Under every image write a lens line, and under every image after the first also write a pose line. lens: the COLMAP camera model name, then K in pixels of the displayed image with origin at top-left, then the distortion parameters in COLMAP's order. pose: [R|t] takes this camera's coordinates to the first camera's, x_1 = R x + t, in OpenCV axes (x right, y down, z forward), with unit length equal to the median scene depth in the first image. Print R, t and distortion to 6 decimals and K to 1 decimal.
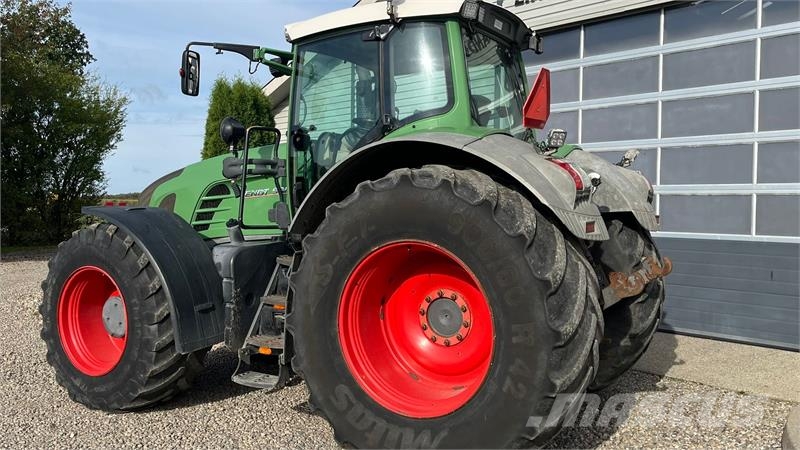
lens RADIAL K [[741.1, 0, 388.7], [0, 741.1, 210.9], [0, 0, 1]] dist [0.031877, 0.000000]
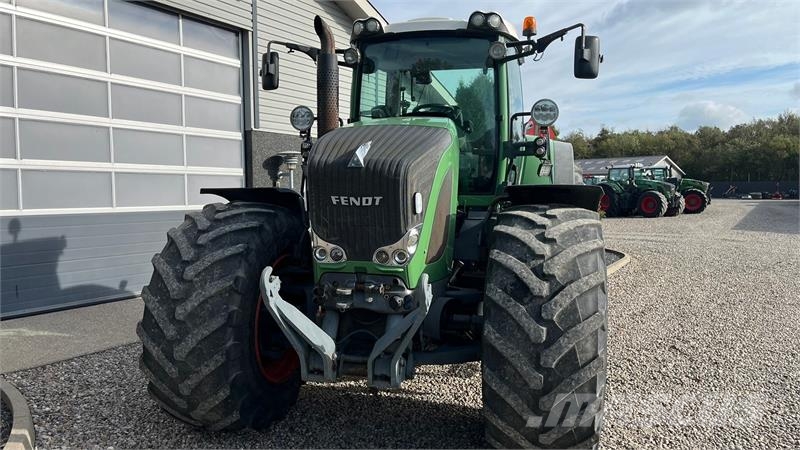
lens RADIAL K [[607.3, 0, 396.0], [0, 607.3, 226.4], [0, 0, 1]] dist [0.045641, -0.052652]
pose [[-0.299976, -0.066826, 0.951603, -0.932531], [0.004036, 0.997445, 0.071318, -0.009065], [-0.953938, 0.025234, -0.298940, 1.394395]]
